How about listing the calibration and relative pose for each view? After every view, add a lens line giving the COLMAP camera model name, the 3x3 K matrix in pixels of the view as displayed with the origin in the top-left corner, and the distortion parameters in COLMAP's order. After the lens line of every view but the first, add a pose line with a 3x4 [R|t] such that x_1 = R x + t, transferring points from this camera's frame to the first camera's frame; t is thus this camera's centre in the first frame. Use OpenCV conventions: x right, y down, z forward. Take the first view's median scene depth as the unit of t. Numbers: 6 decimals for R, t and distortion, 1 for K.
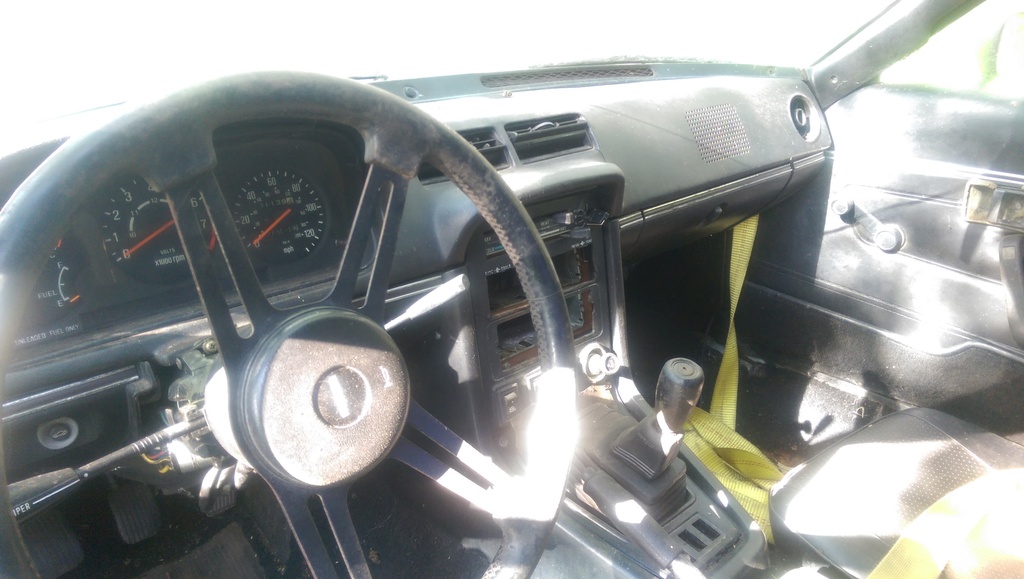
lens RADIAL K [[726.5, 0, 512.0], [0, 726.5, 289.5], [0, 0, 1]] dist [0.092831, -0.142139]
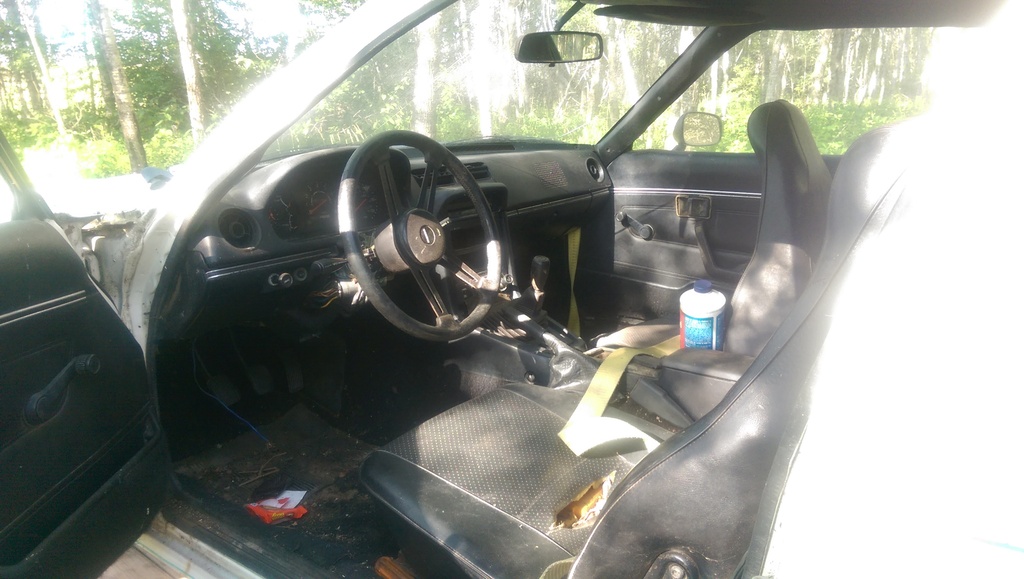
lens RADIAL K [[726.5, 0, 512.0], [0, 726.5, 289.5], [0, 0, 1]] dist [0.092831, -0.142139]
pose [[0.981480, -0.060212, 0.181858, -0.278664], [0.086203, 0.986592, -0.138581, 0.504815], [-0.171075, 0.151691, 0.973511, -1.199936]]
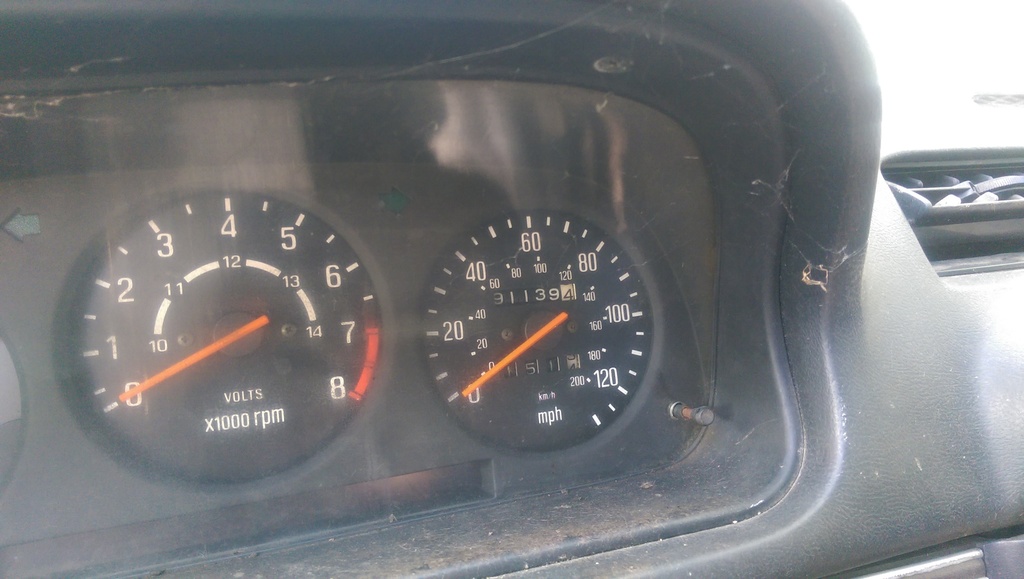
lens RADIAL K [[726.5, 0, 512.0], [0, 726.5, 289.5], [0, 0, 1]] dist [0.092831, -0.142139]
pose [[0.917762, 0.068441, -0.391188, -0.174904], [-0.130837, 0.982153, -0.135122, -0.064704], [0.374958, 0.175192, 0.910337, 0.620937]]
